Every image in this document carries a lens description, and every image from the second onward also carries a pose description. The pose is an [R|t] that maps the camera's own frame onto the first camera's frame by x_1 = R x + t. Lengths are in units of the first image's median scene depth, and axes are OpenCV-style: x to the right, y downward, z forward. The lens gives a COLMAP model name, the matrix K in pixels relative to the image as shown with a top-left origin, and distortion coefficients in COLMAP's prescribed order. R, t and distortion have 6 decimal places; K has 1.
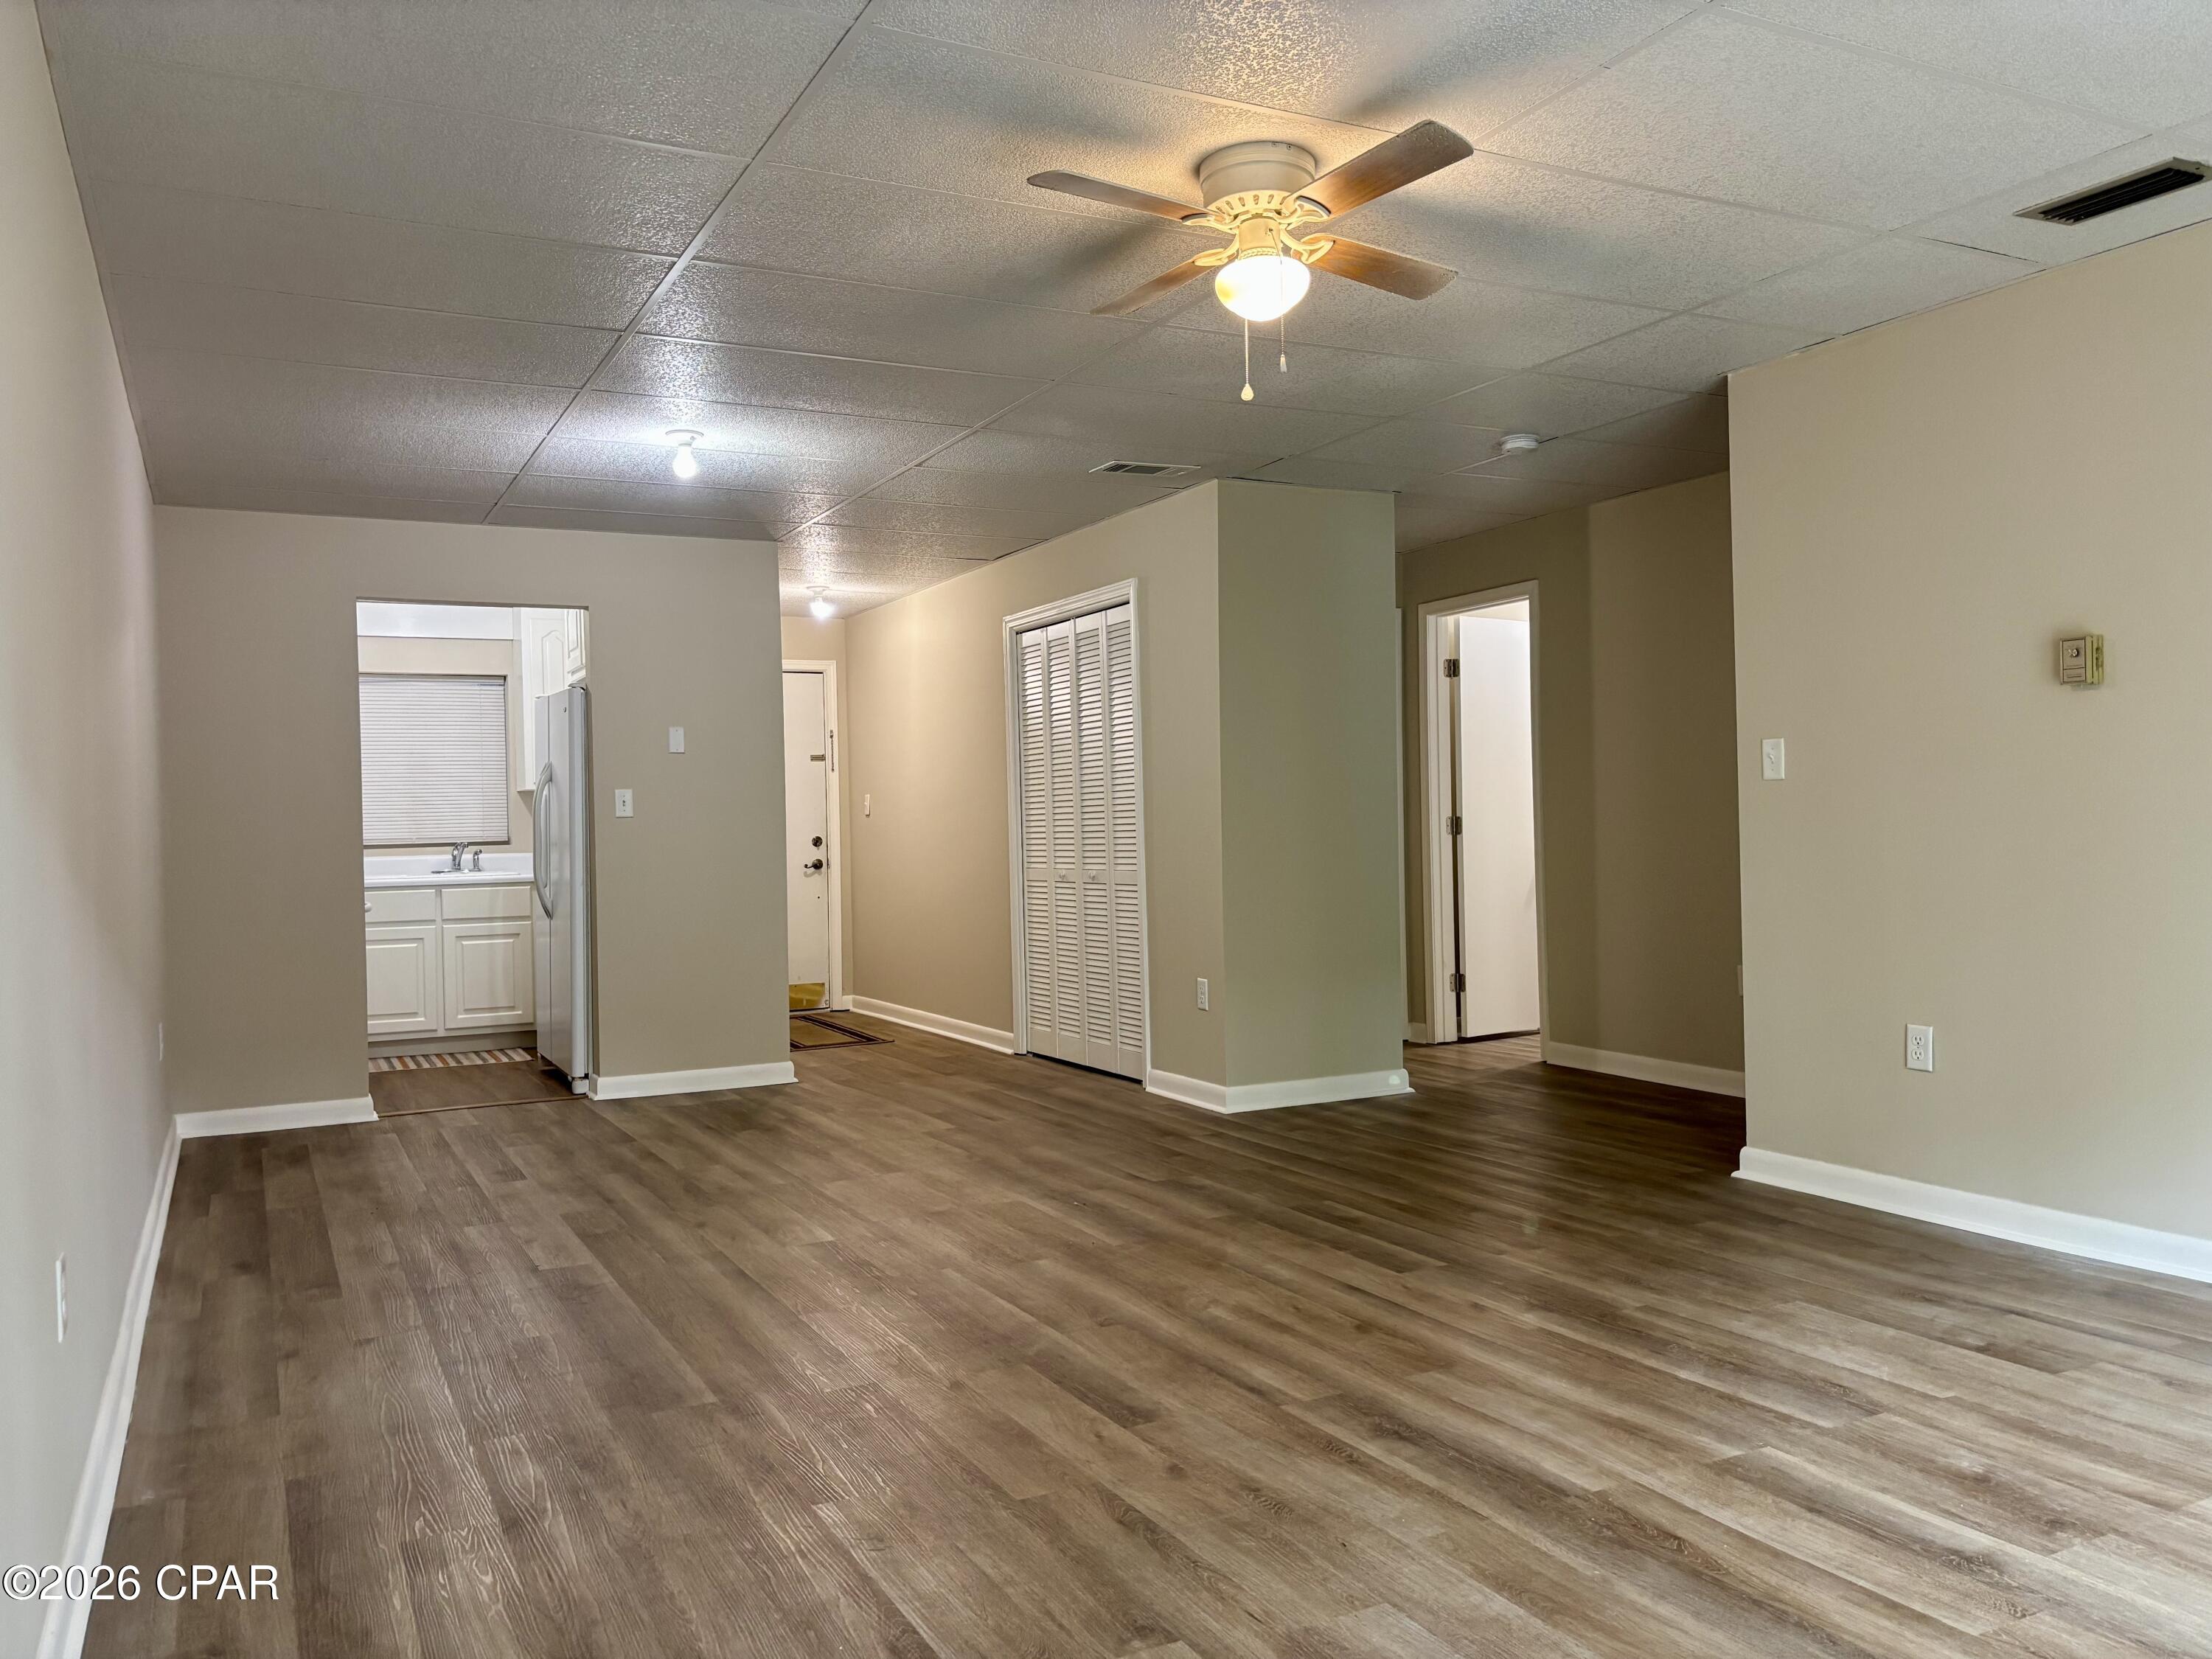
lens RADIAL K [[1671.4, 0, 1110.1], [0, 1671.4, 833.2], [0, 0, 1]] dist [0.066666, -0.065210]
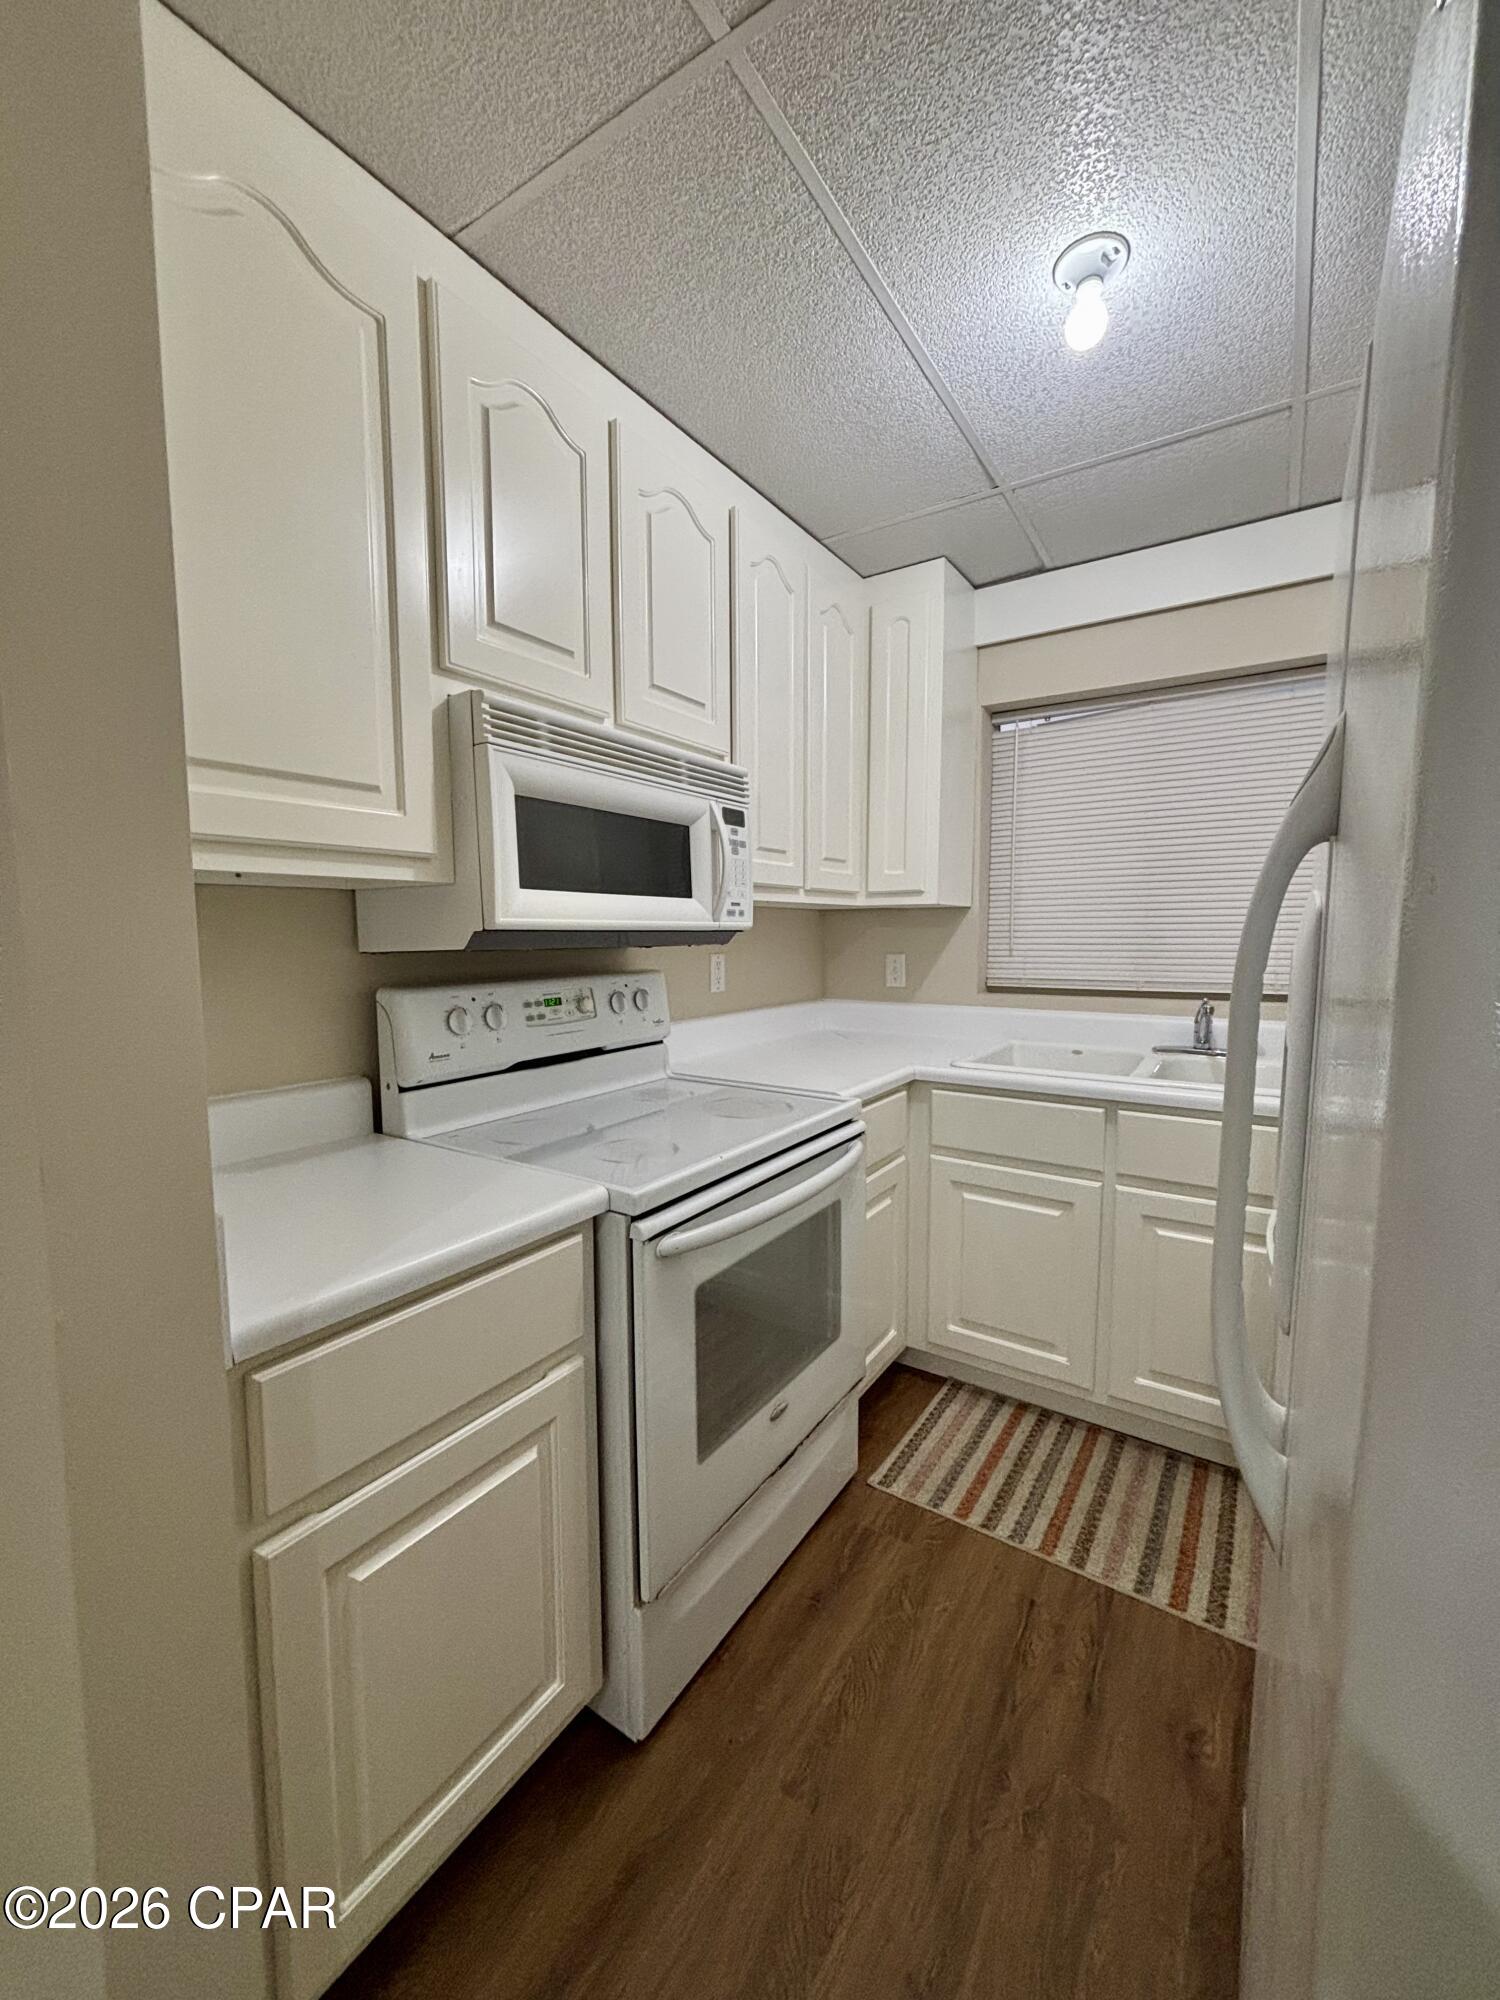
lens RADIAL K [[803.7, 0, 750.0], [0, 803.7, 1000.0], [0, 0, 1]] dist [-0.000102, 0.000990]
pose [[0.484815, 0.094067, -0.869543, -0.564818], [-0.009738, 0.994718, 0.102179, -0.041688], [0.874562, -0.041070, 0.483171, 1.782135]]
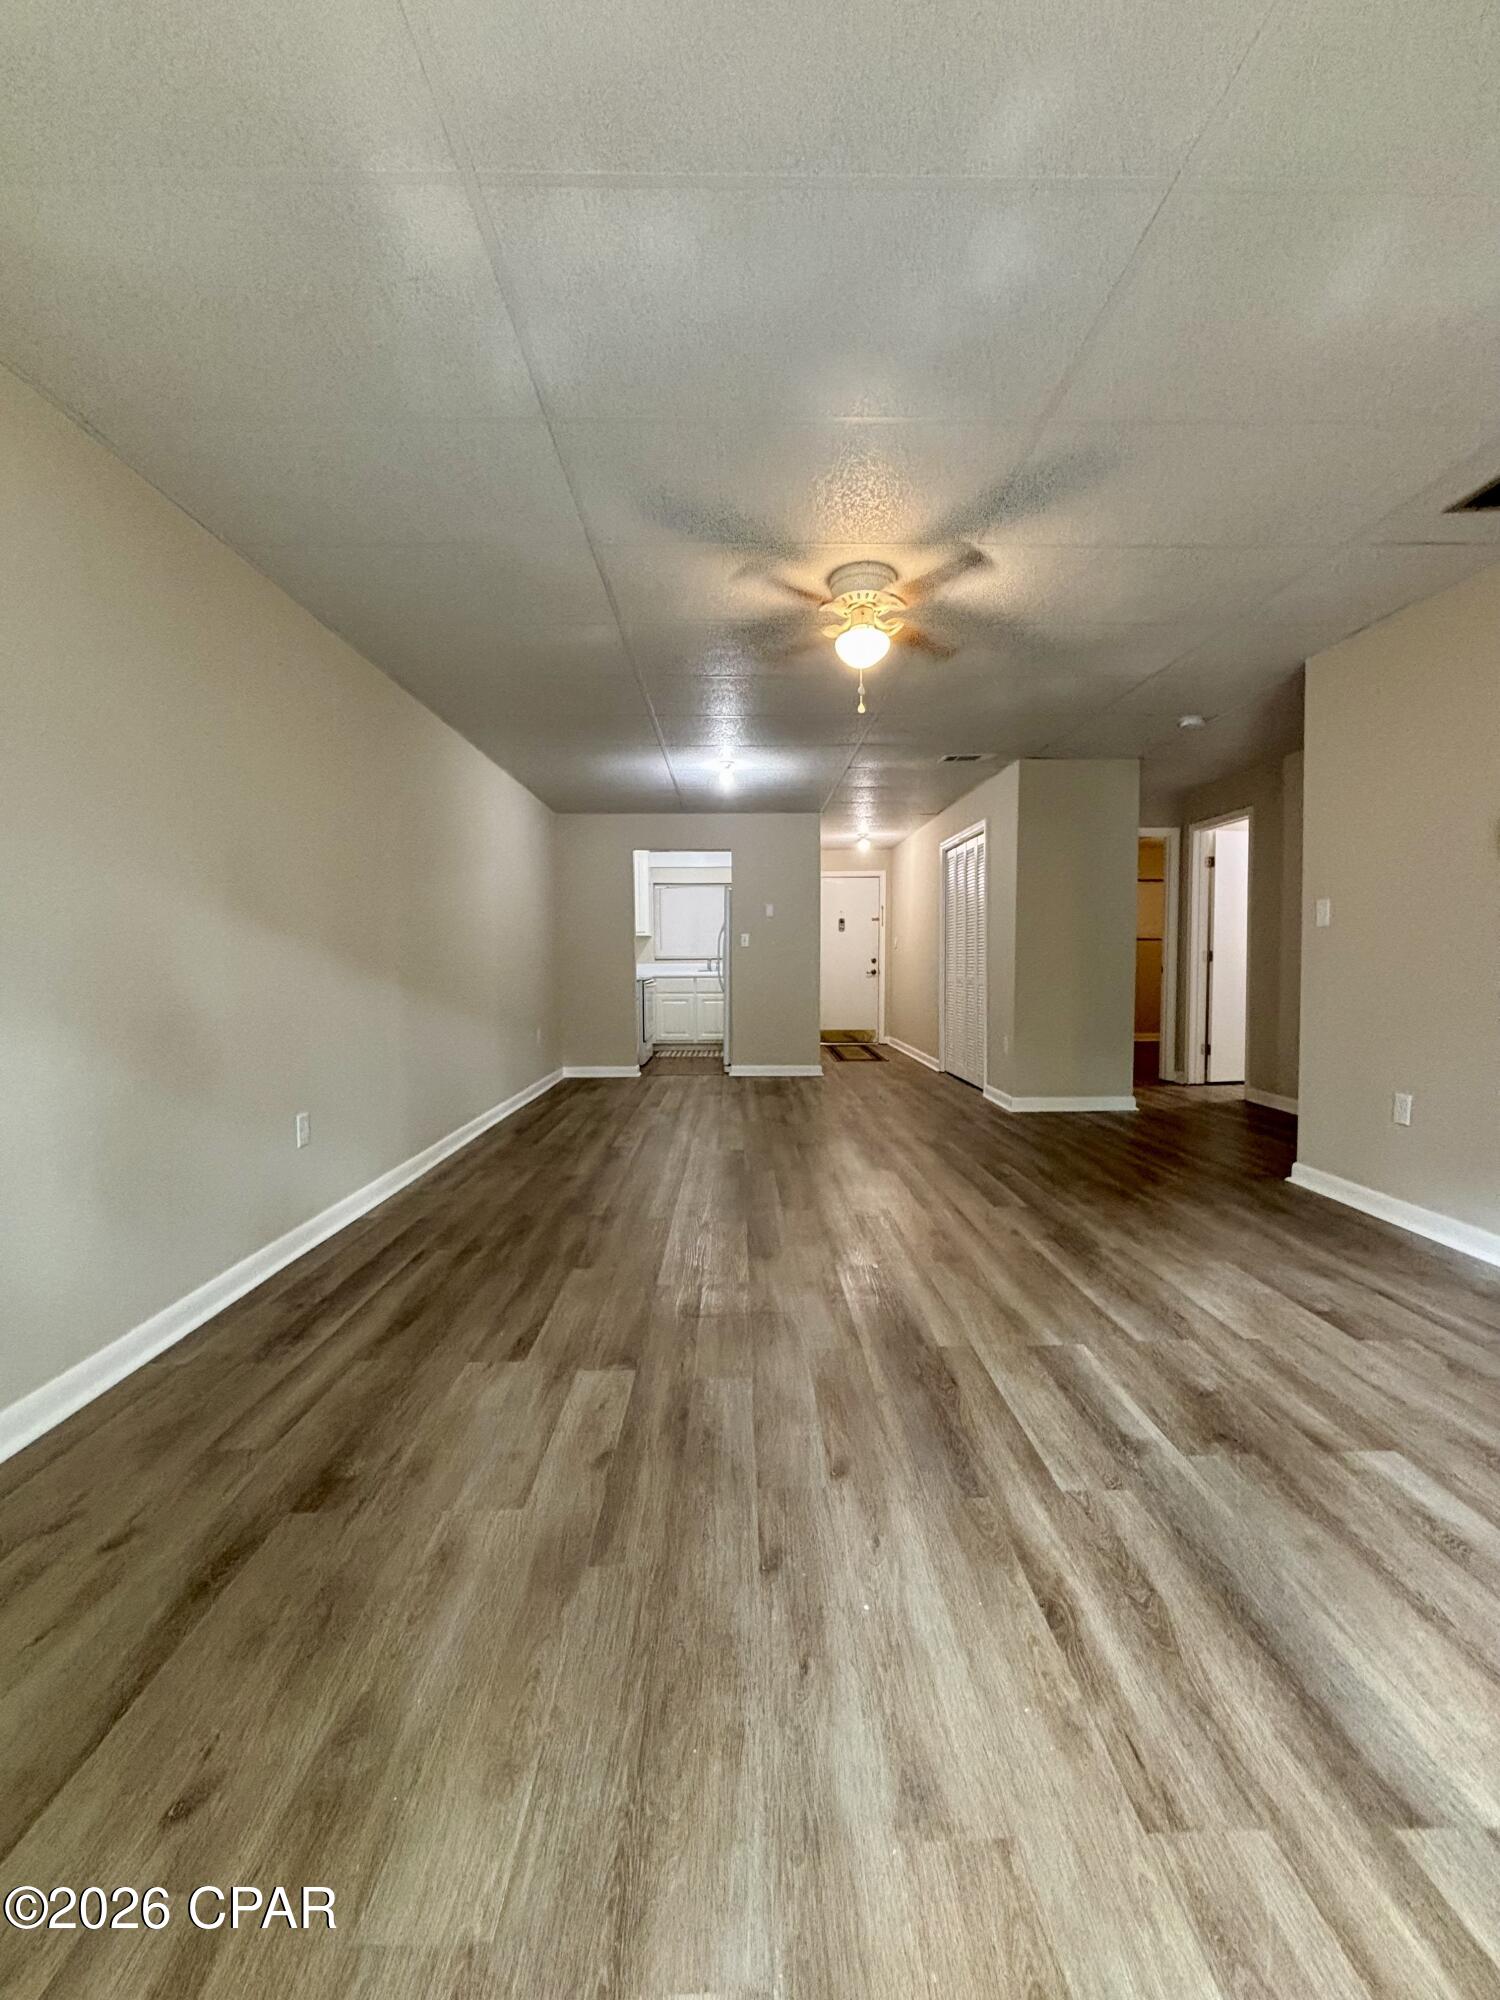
lens RADIAL K [[803.7, 0, 750.0], [0, 803.7, 1000.0], [0, 0, 1]] dist [-0.000102, 0.000990]
pose [[0.895473, 0.038206, -0.443473, 0.325431], [-0.015057, 0.998339, 0.055605, 0.002295], [0.444861, -0.043116, 0.894561, 0.151045]]
